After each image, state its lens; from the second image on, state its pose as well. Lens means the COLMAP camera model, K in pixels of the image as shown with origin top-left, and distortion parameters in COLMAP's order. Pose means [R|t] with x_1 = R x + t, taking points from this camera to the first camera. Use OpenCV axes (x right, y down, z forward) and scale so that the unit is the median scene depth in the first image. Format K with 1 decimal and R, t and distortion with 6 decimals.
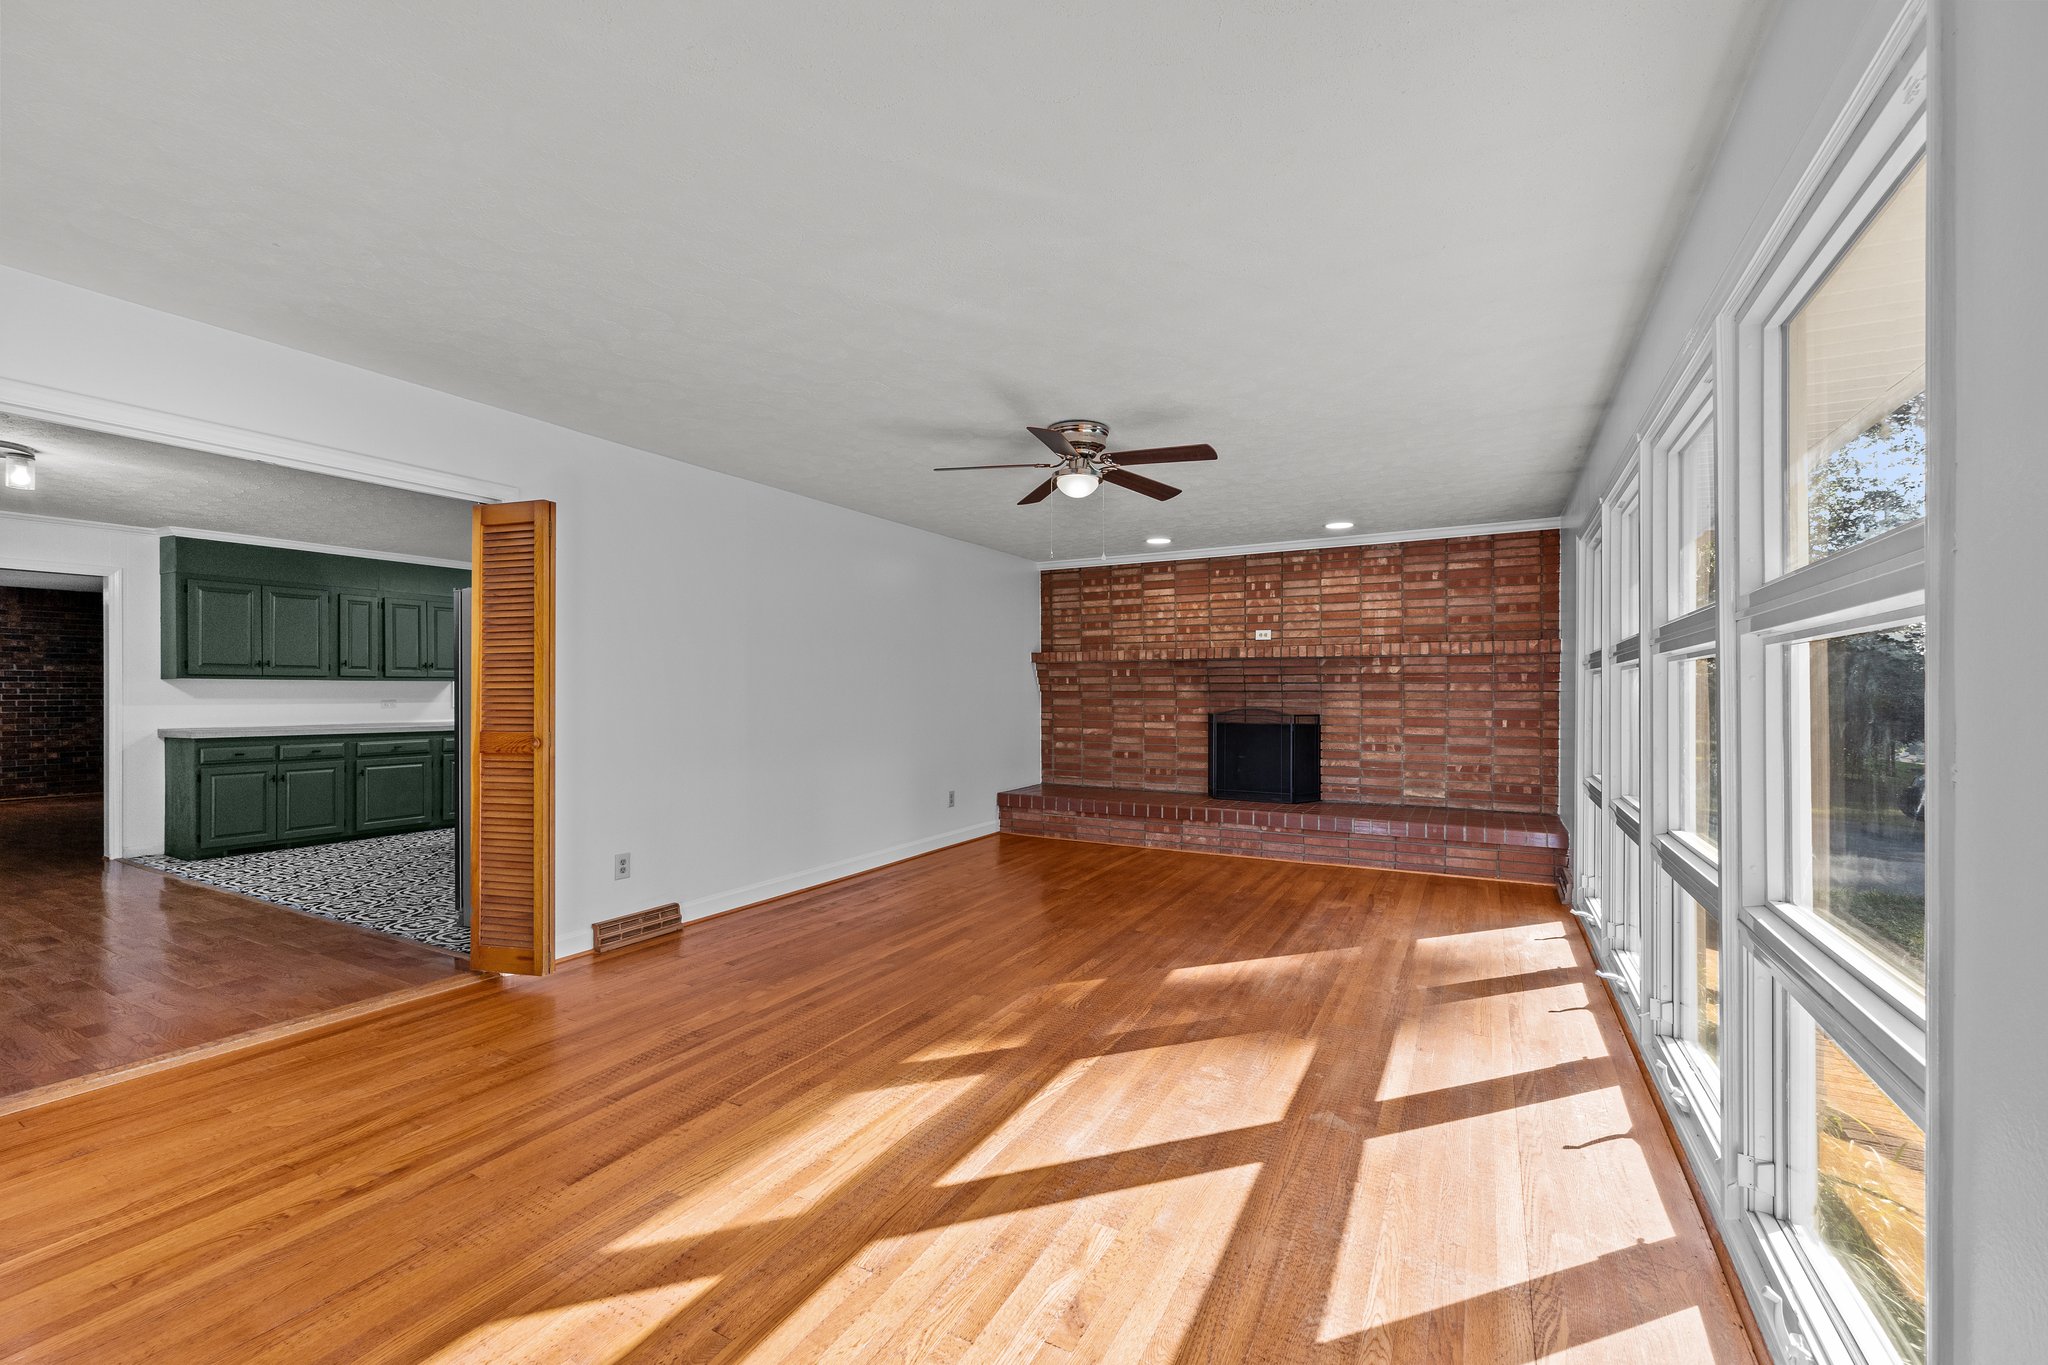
lens RADIAL K [[833.7, 0, 1023.4], [0, 833.7, 691.1], [0, 0, 1]] dist [0.002940, 0.000399]
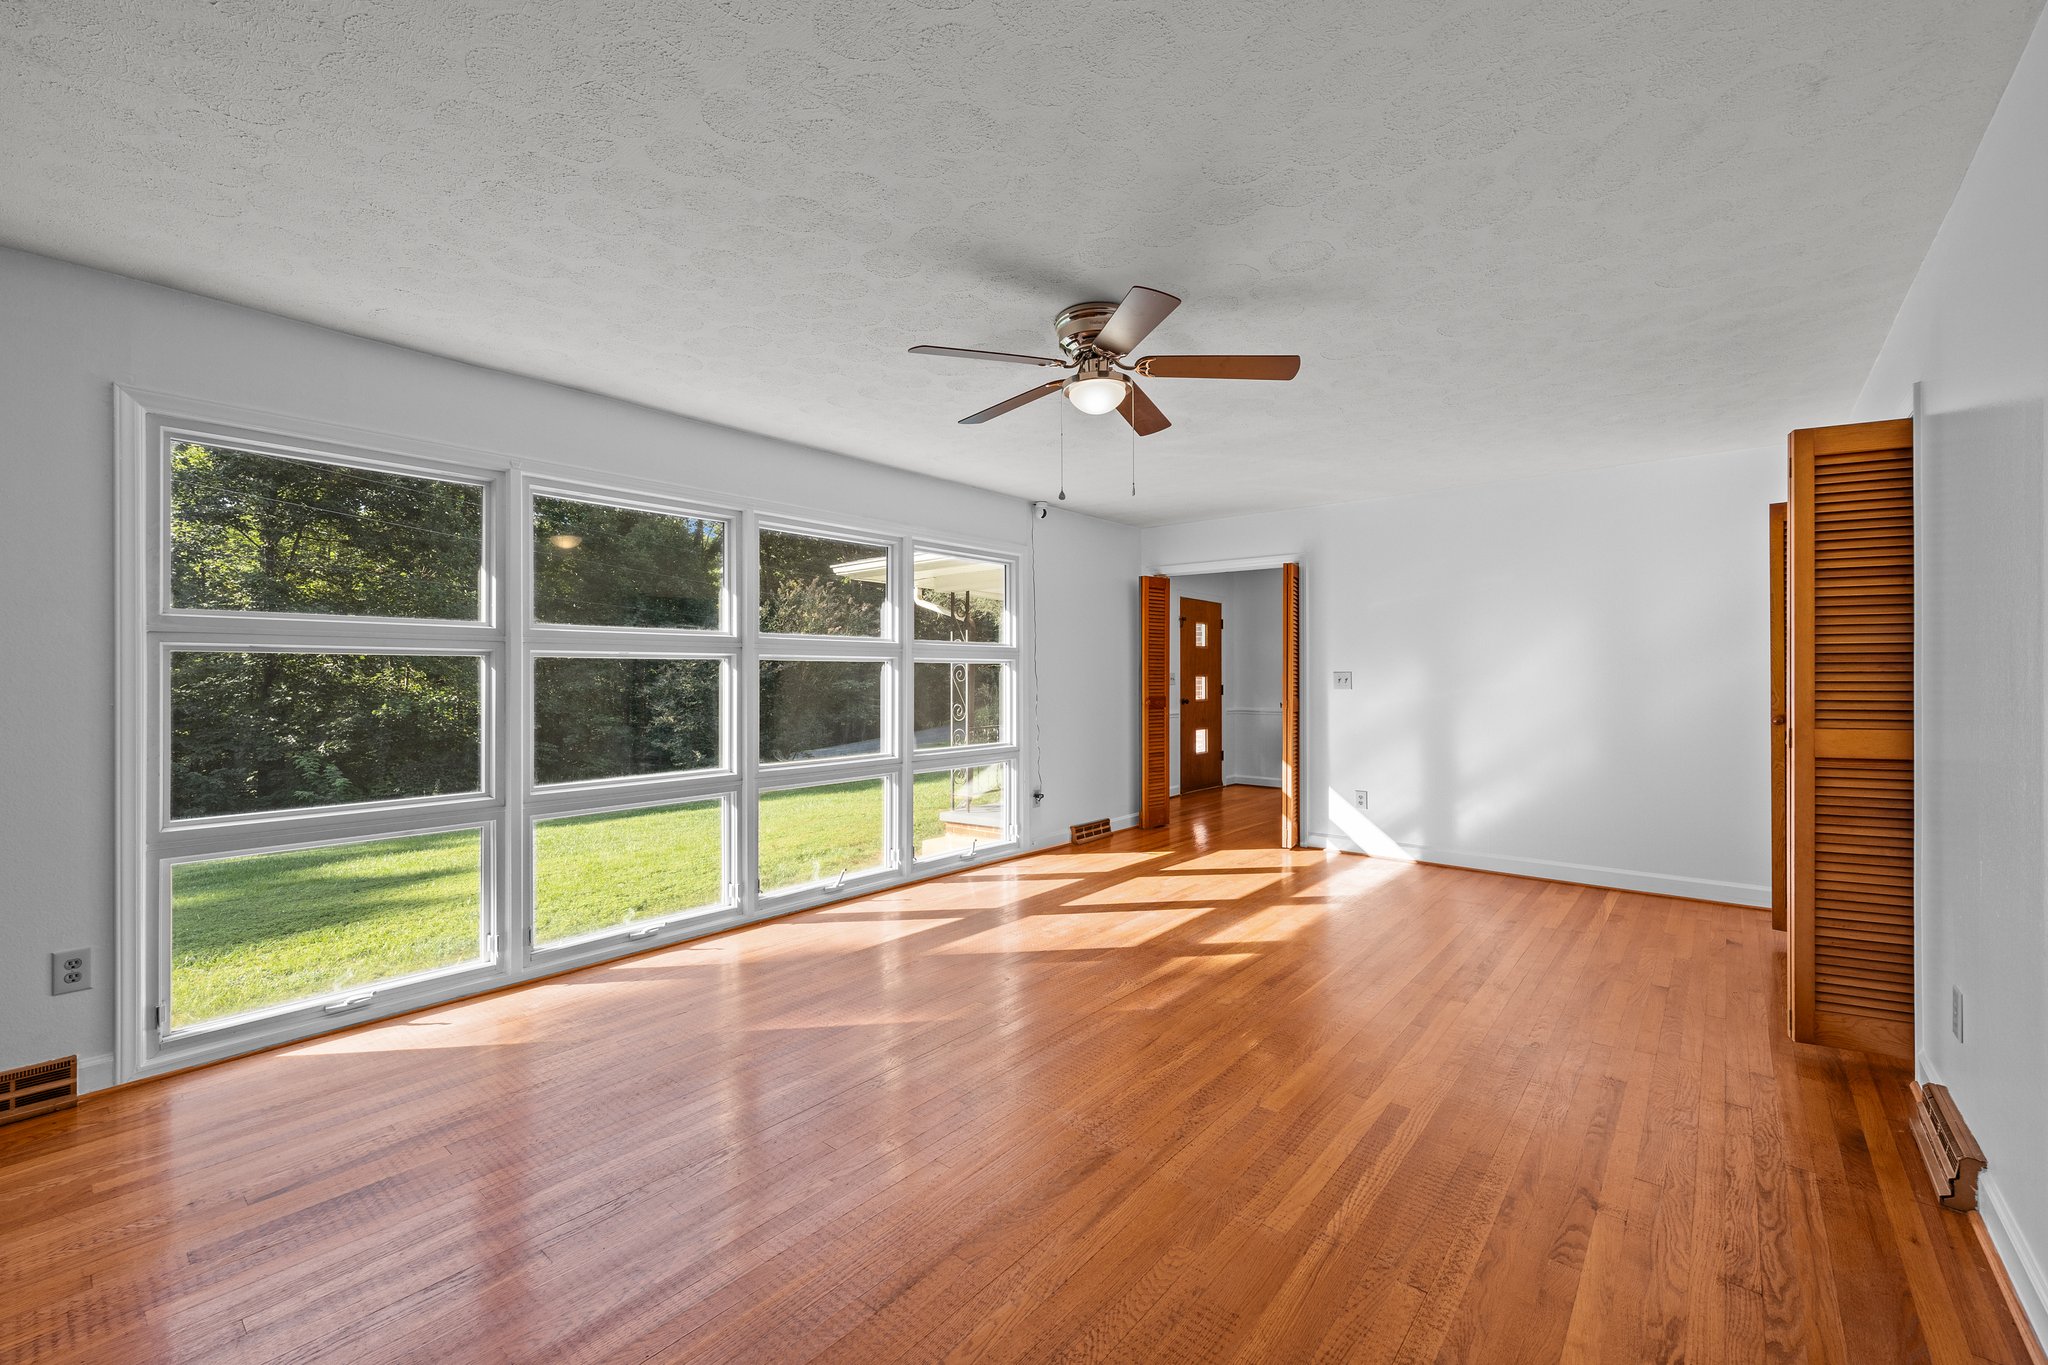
lens RADIAL K [[833.7, 0, 1029.1], [0, 833.7, 676.3], [0, 0, 1]] dist [0.002940, 0.000399]
pose [[-0.983324, 0.001557, 0.181857, -0.006078], [0.001272, 0.999998, -0.001684, 0.000593], [-0.181859, -0.001425, -0.983323, 1.039402]]
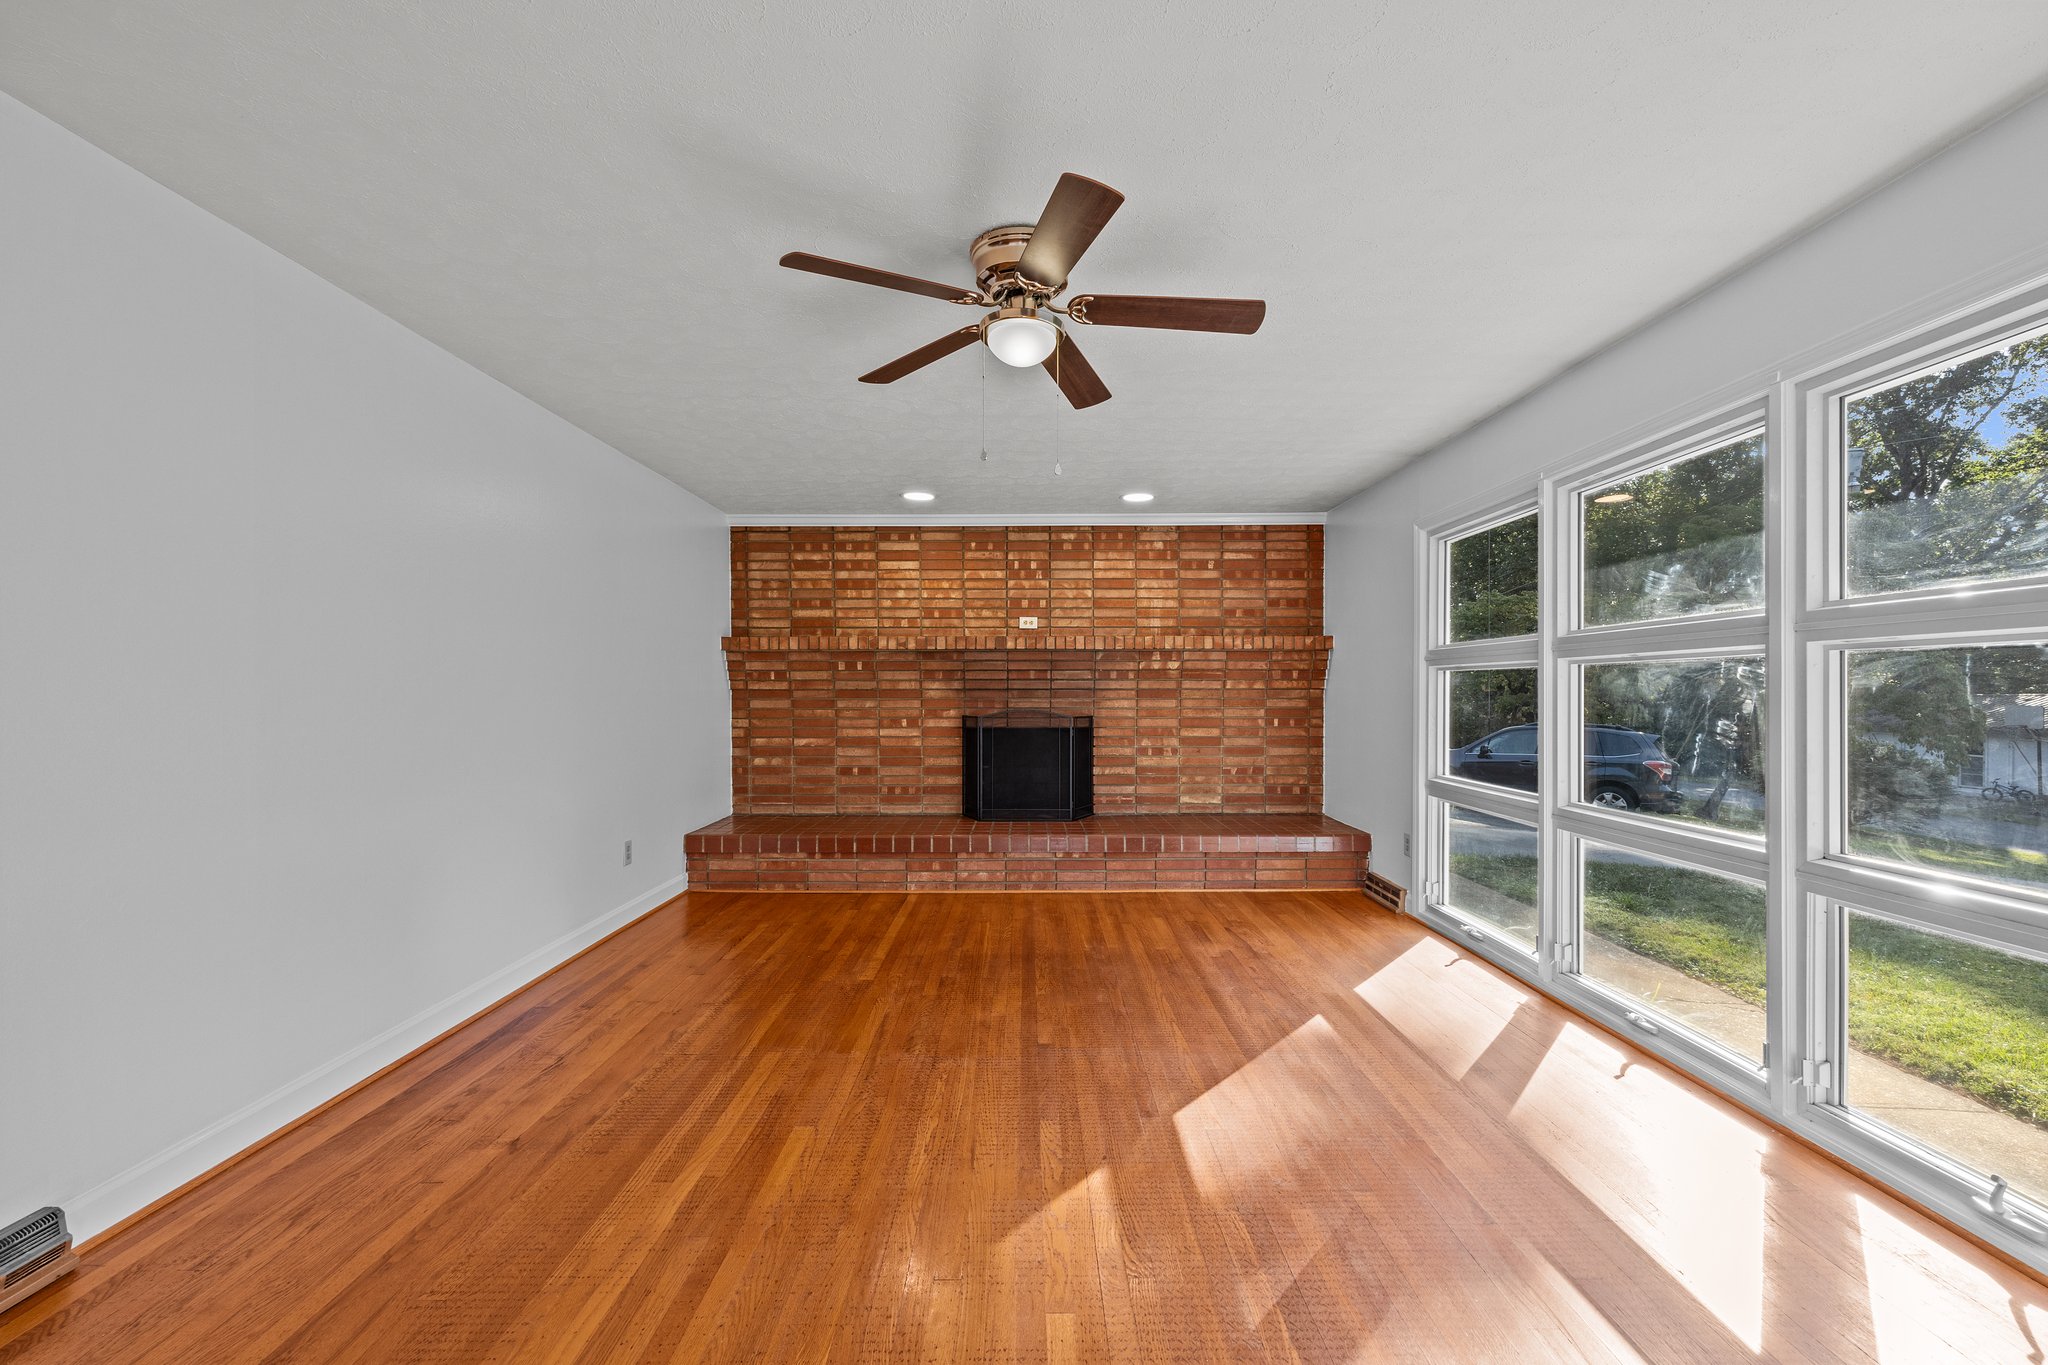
lens RADIAL K [[833.7, 0, 1023.0], [0, 833.7, 690.0], [0, 0, 1]] dist [0.002940, 0.000399]
pose [[0.874489, -0.000293, 0.485046, -0.137177], [0.001423, 0.999997, -0.001961, 0.002844], [-0.485044, 0.002405, 0.874486, 0.283918]]
